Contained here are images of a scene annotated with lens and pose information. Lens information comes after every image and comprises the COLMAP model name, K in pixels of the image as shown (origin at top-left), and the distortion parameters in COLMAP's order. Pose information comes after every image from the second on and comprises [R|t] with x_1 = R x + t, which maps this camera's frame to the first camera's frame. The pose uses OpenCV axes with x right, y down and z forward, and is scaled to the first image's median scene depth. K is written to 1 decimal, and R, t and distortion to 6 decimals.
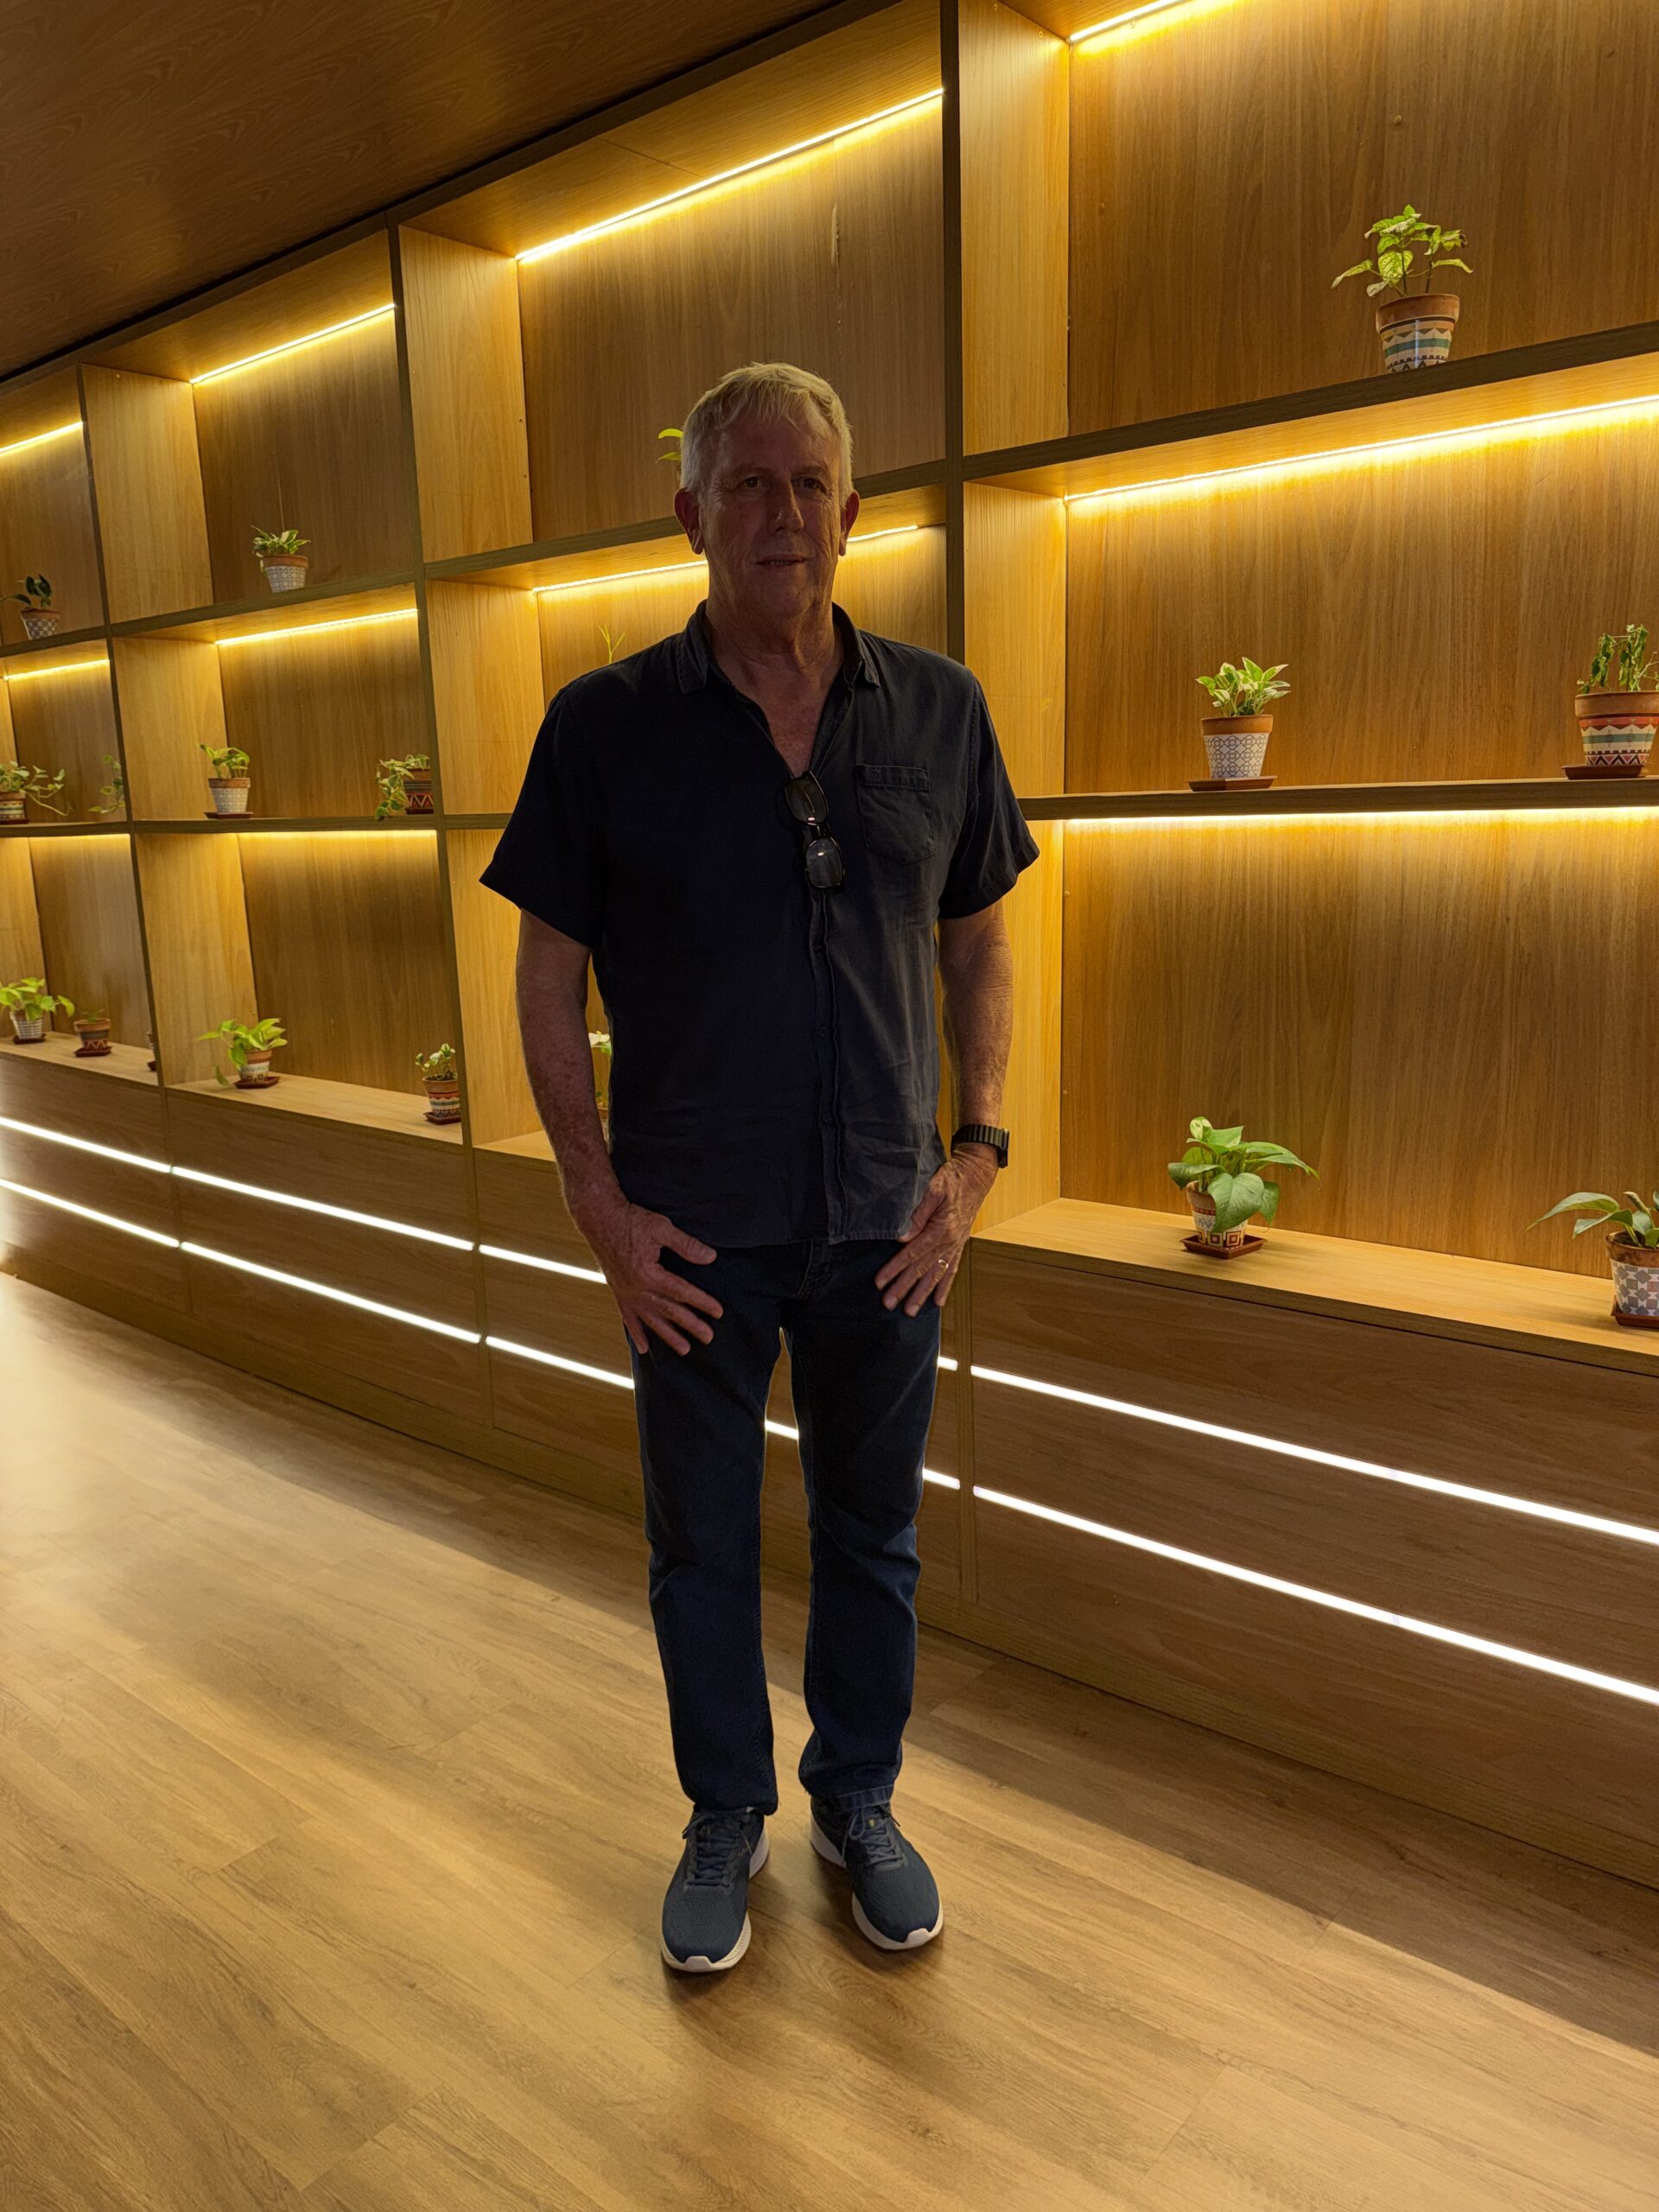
lens RADIAL K [[1577.0, 0, 829.5], [0, 1577.0, 1106.0], [0, 0, 1]] dist [0.013845, -0.023088]
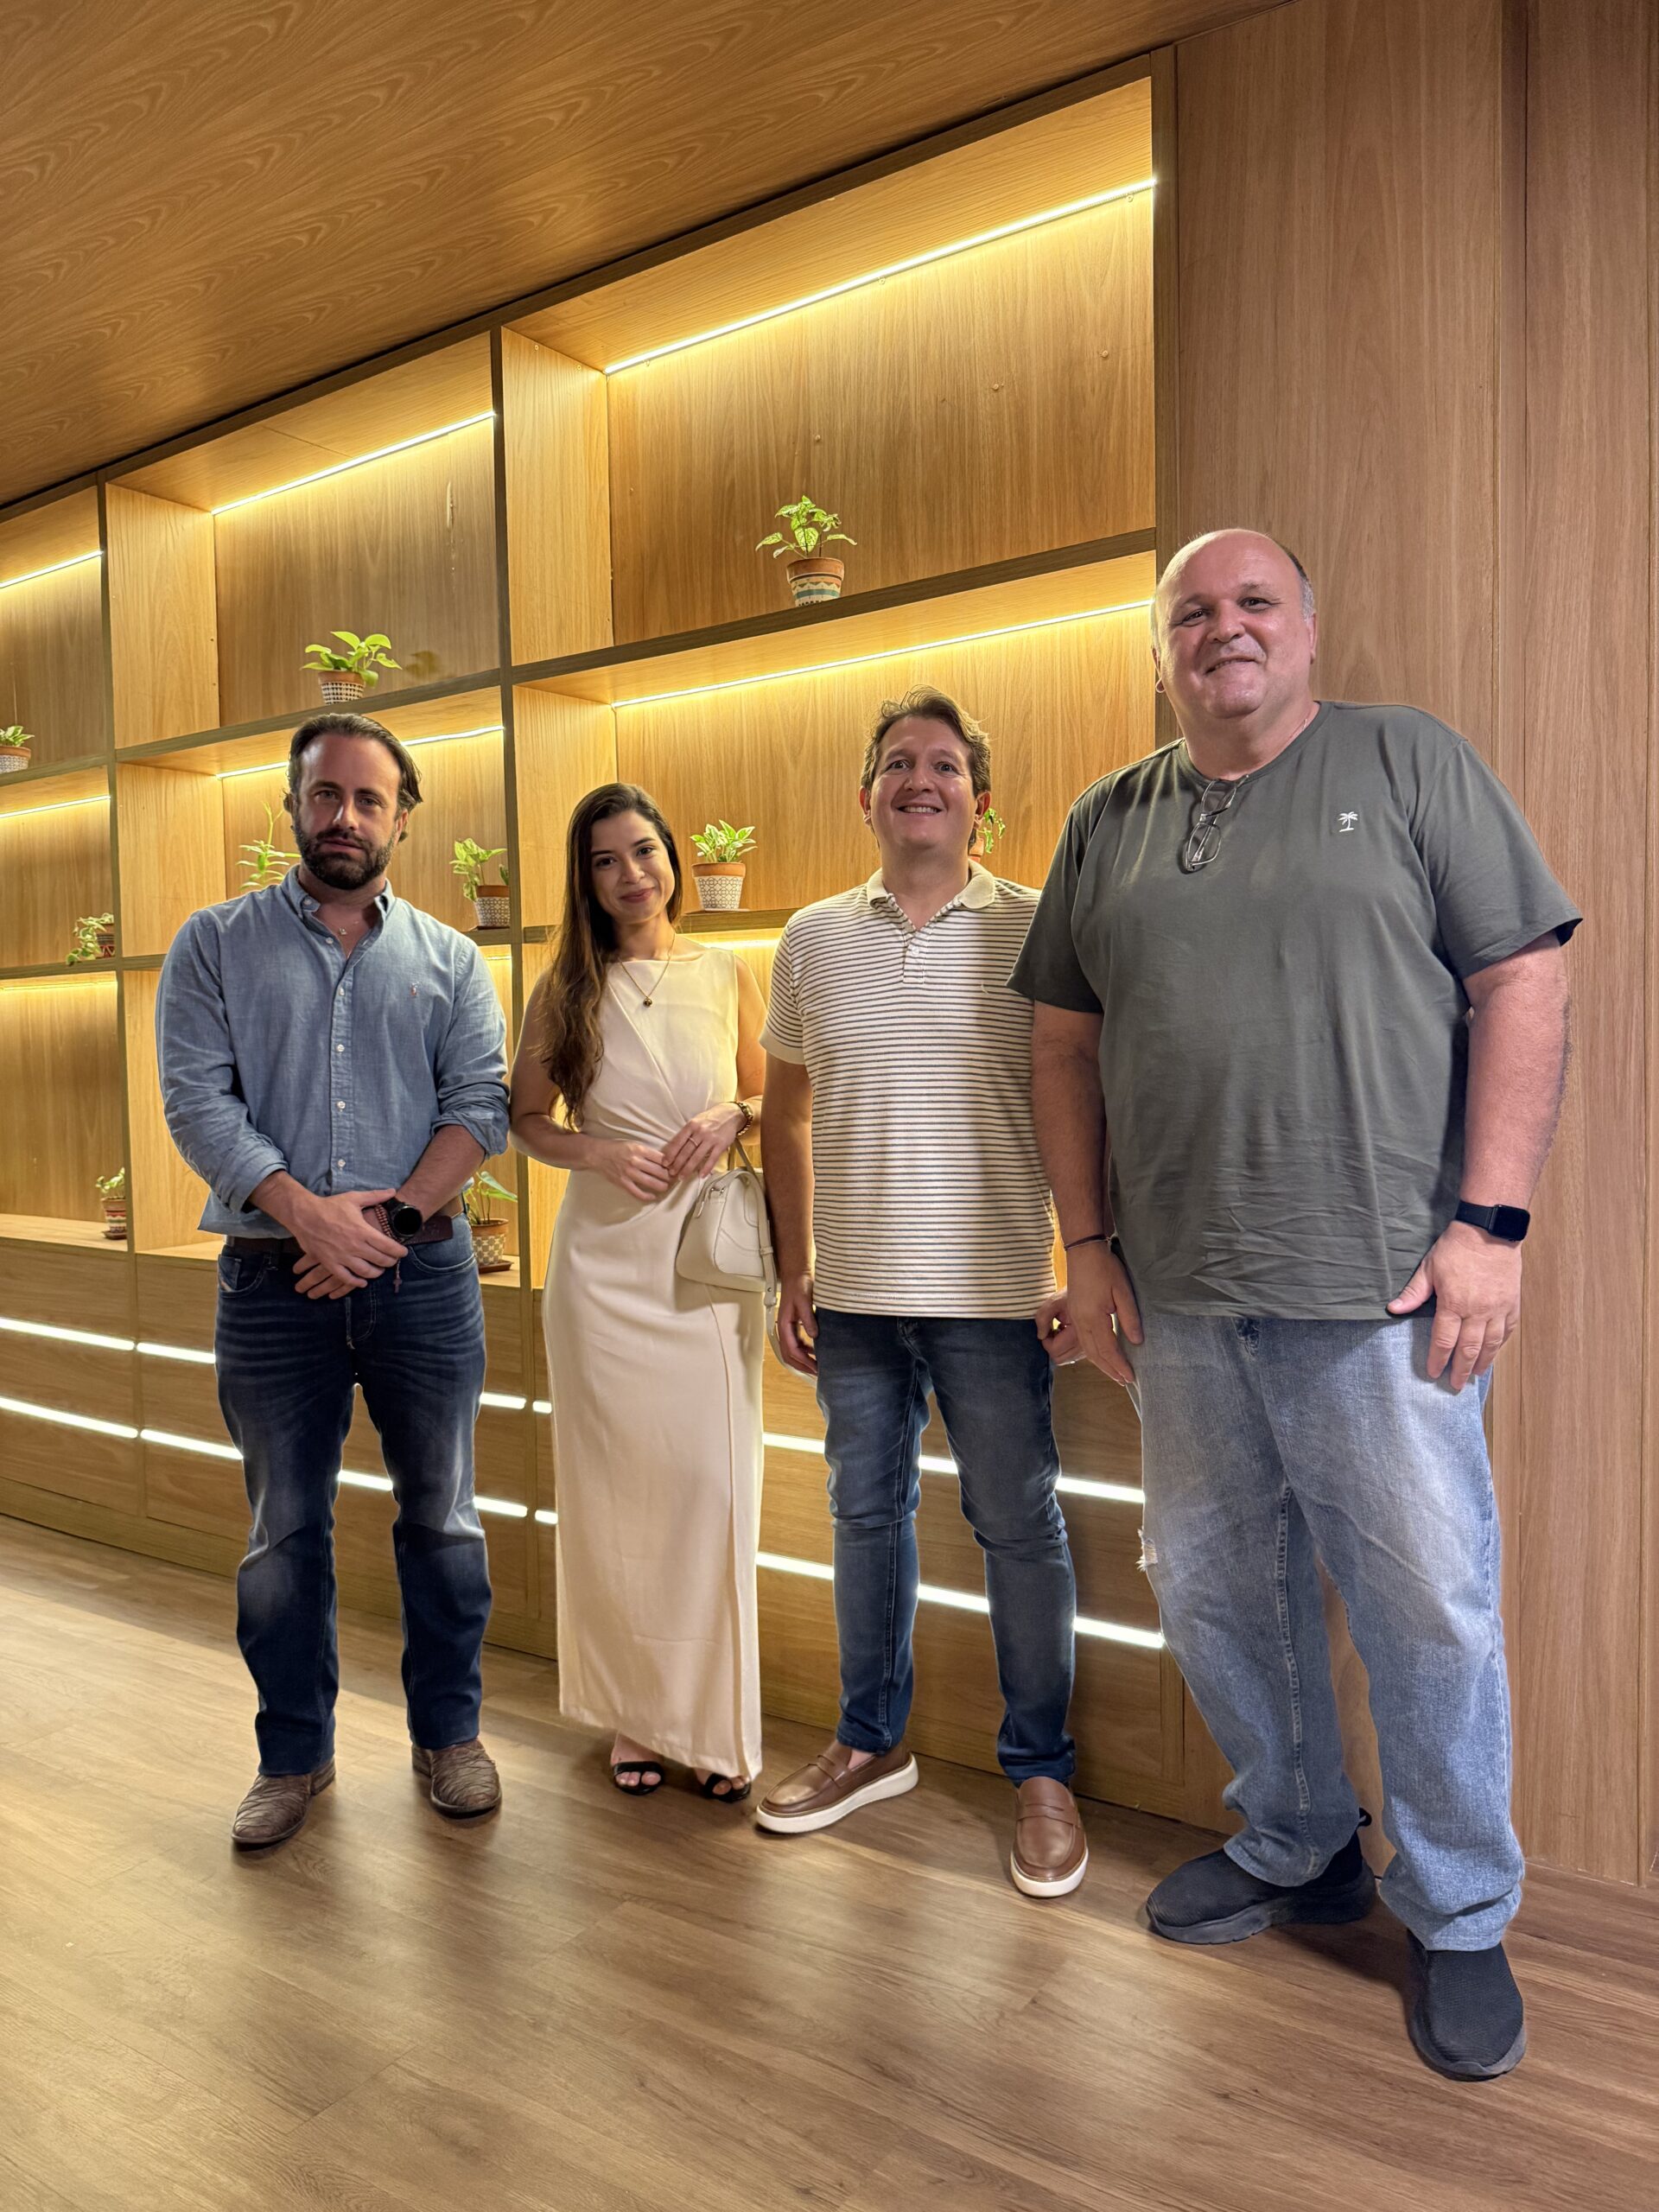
lens RADIAL K [[1592.6, 0, 824.5], [0, 1592.6, 1108.5], [0, 0, 1]] dist [0.013936, -0.022010]
pose [[0.995632, 0.006458, 0.093137, 0.225227], [0.007836, 0.988305, -0.152290, 0.150180], [-0.093031, 0.152354, 0.983938, -0.256170]]
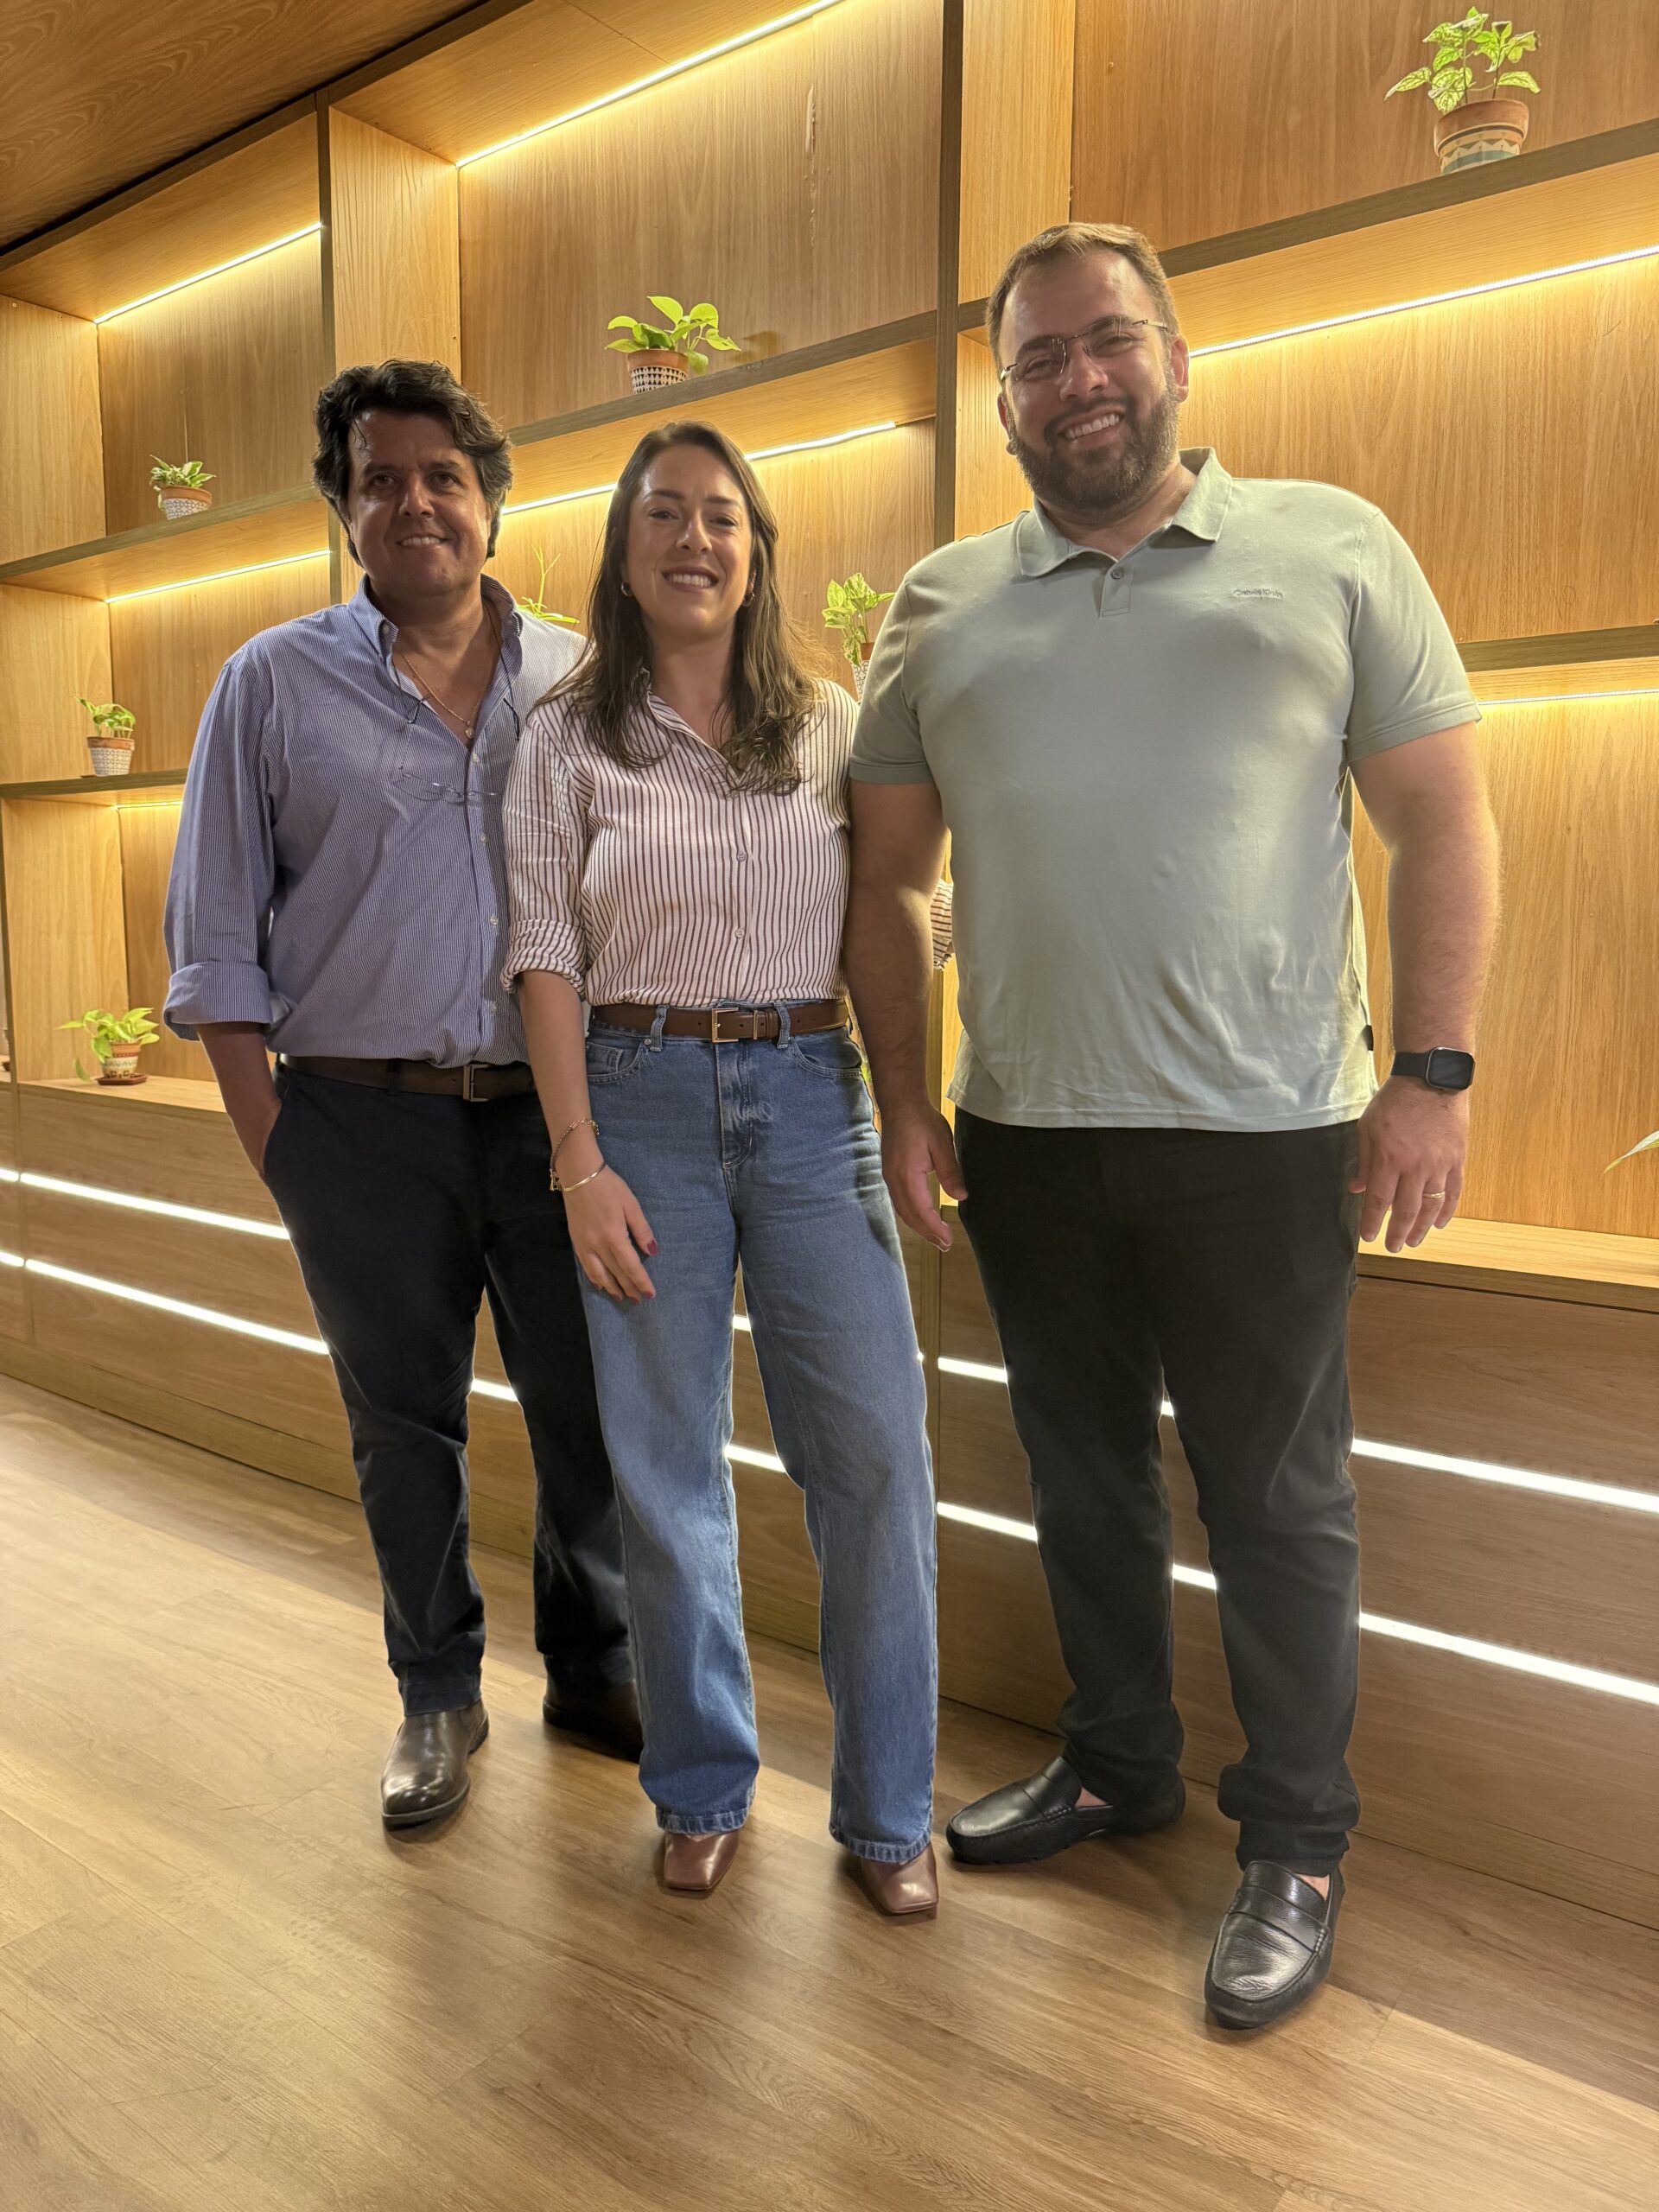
lens RADIAL K [[1579.3, 0, 829.2], [0, 1579.3, 1112.3], [0, 0, 1]] dist [-0.005200, -0.002598]
pose [[0.997892, 0.029330, 0.057882, -0.026121], [-0.024785, 0.996666, -0.077734, 0.114143], [-0.059969, 0.076136, 0.995292, 0.160563]]
